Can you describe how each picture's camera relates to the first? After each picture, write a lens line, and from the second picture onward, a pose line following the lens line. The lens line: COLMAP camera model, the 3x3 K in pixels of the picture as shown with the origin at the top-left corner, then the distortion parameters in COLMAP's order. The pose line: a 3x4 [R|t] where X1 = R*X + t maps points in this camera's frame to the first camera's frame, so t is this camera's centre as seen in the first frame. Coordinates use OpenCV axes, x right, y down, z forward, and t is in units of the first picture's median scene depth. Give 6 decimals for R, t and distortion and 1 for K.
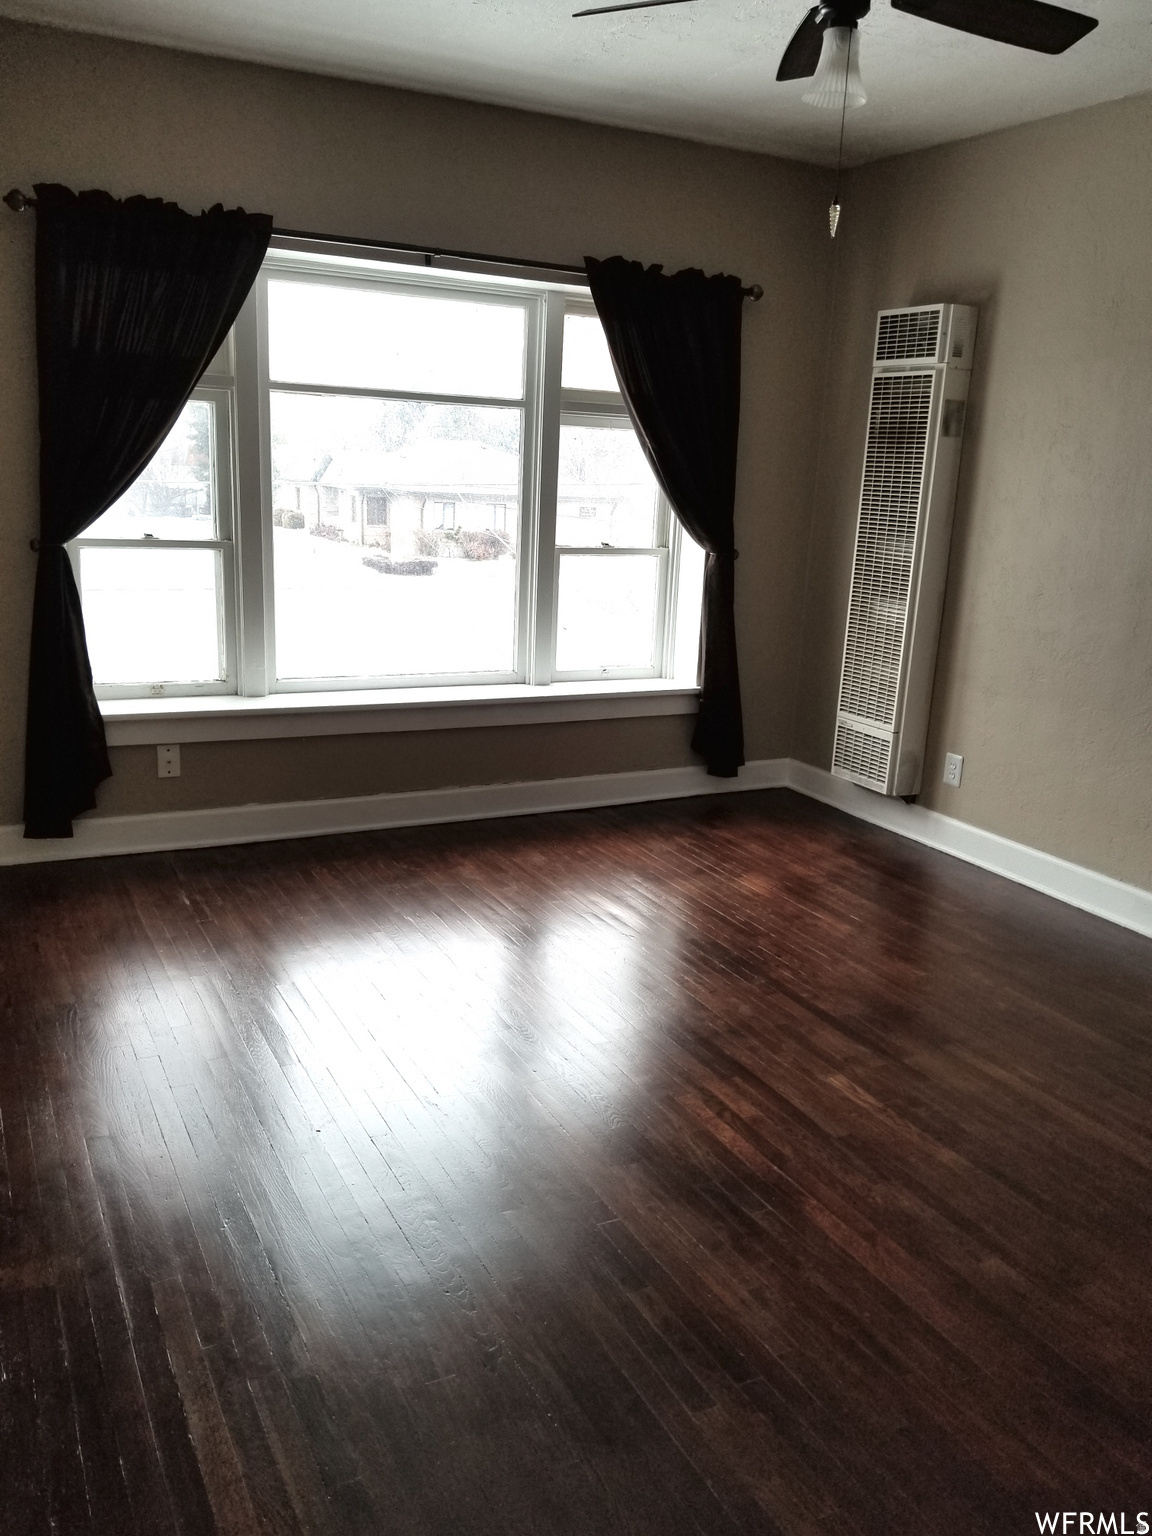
lens RADIAL K [[1211.1, 0, 576.0], [0, 1211.1, 768.0], [0, 0, 1]] dist [0.094966, -0.137480]
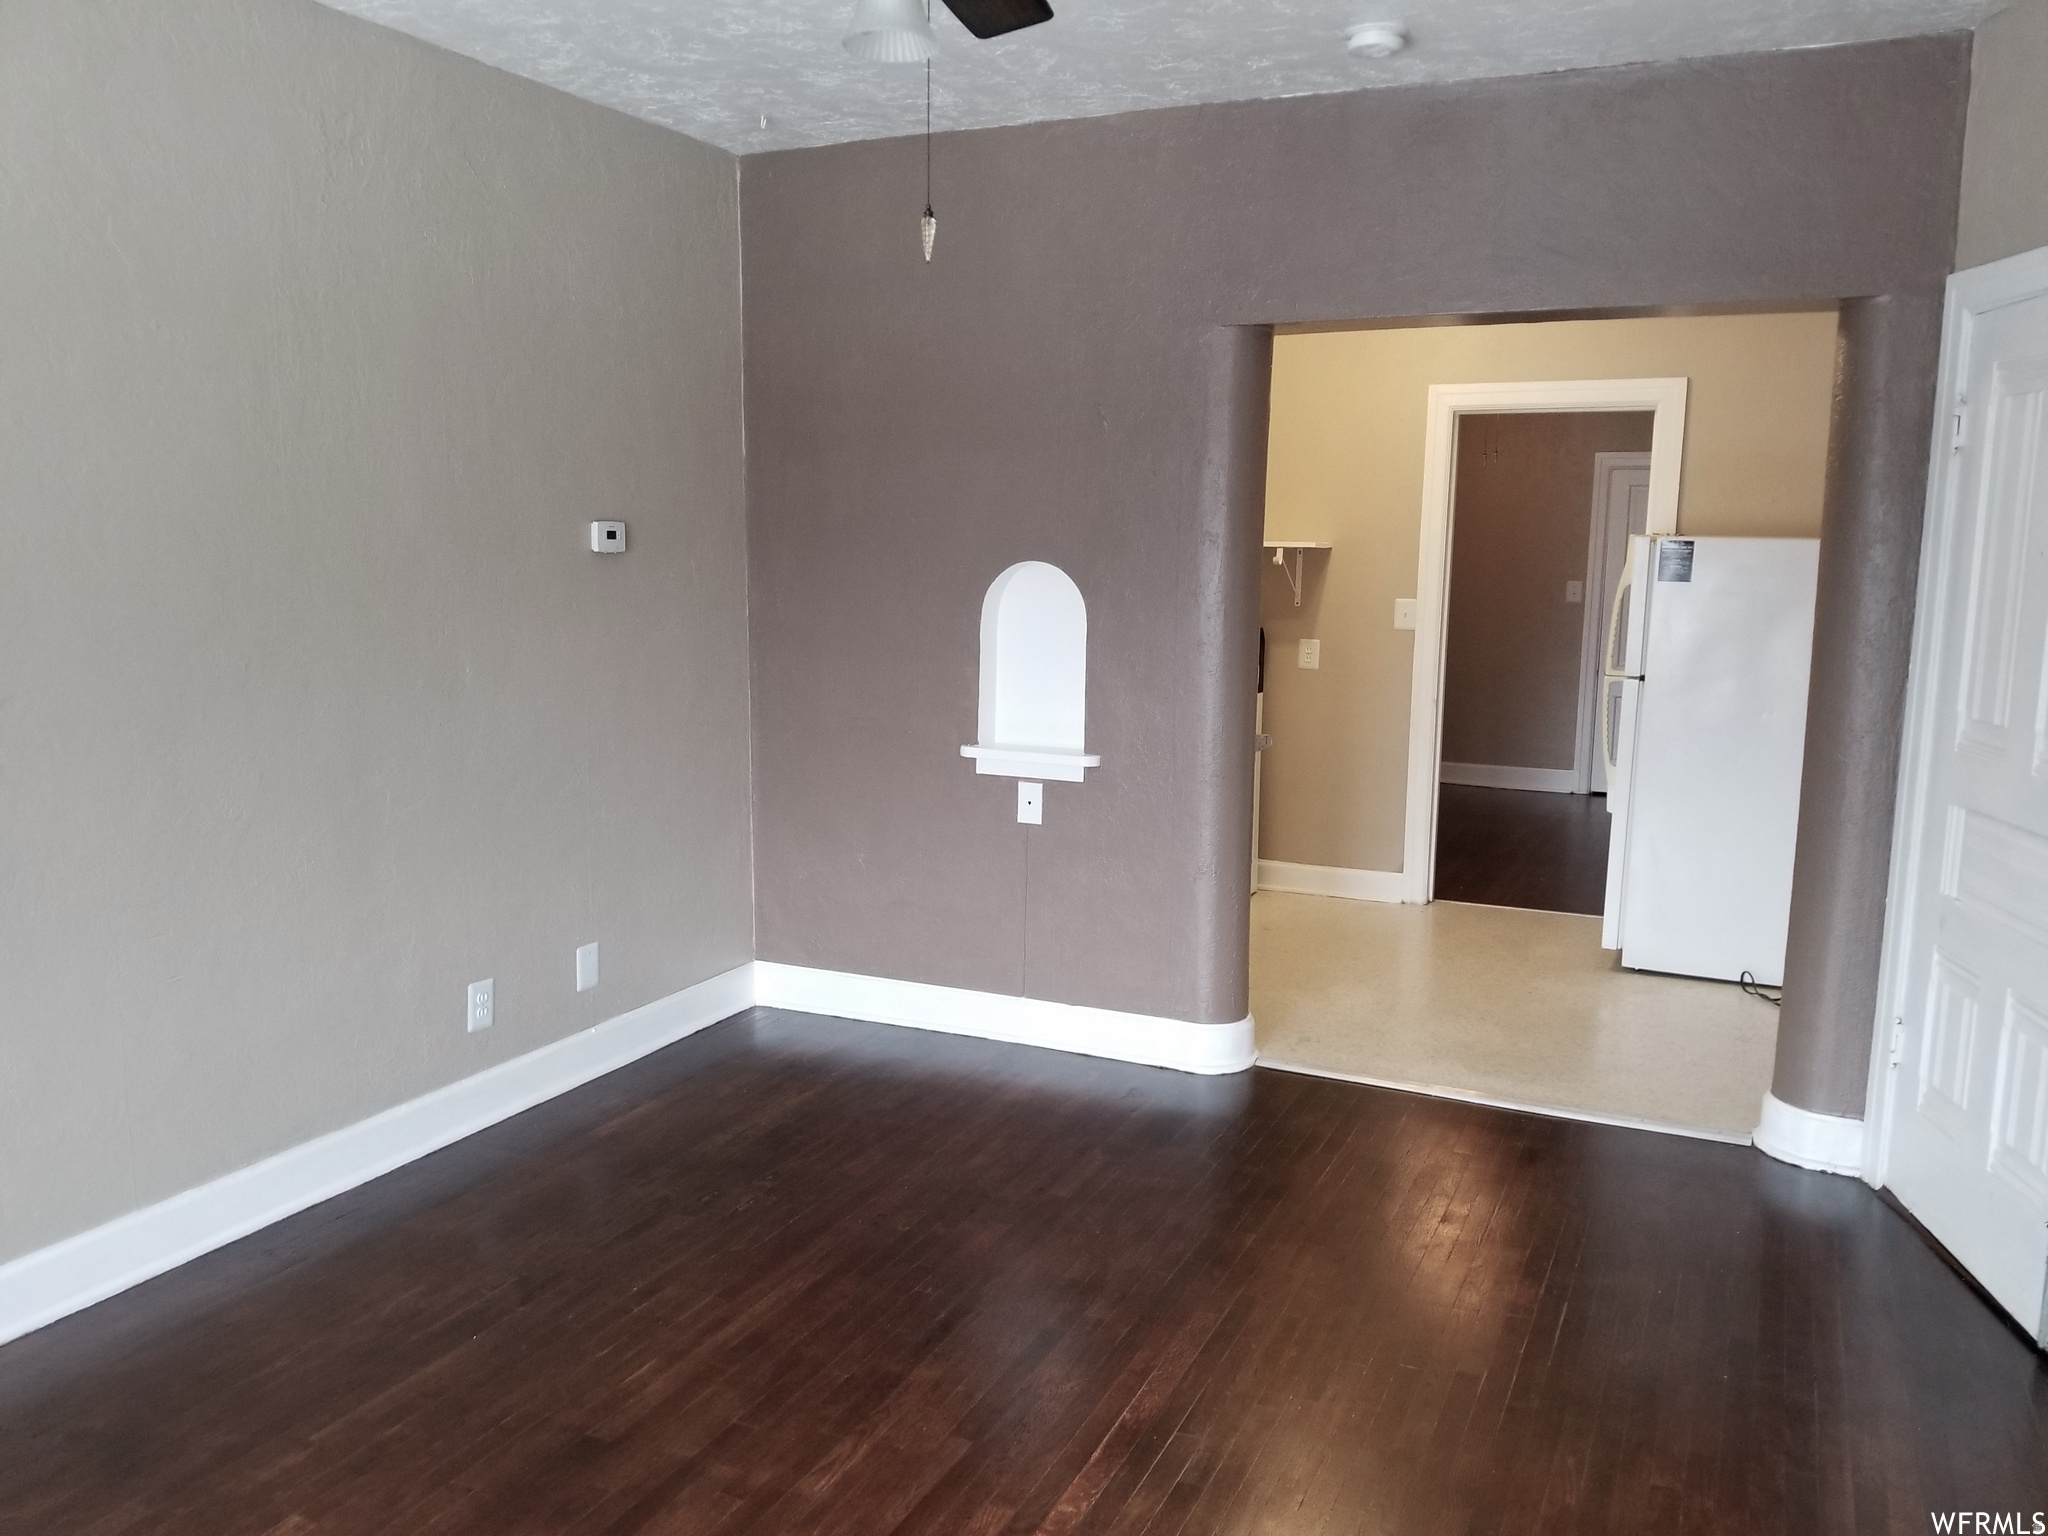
lens RADIAL K [[1614.8, 0, 1024.0], [0, 1614.8, 768.0], [0, 0, 1]] dist [0.094966, -0.137480]
pose [[-0.608090, -0.168809, 0.775713, -0.472294], [0.159637, 0.931169, 0.327781, -0.373999], [-0.777652, 0.323152, -0.539286, 1.257463]]
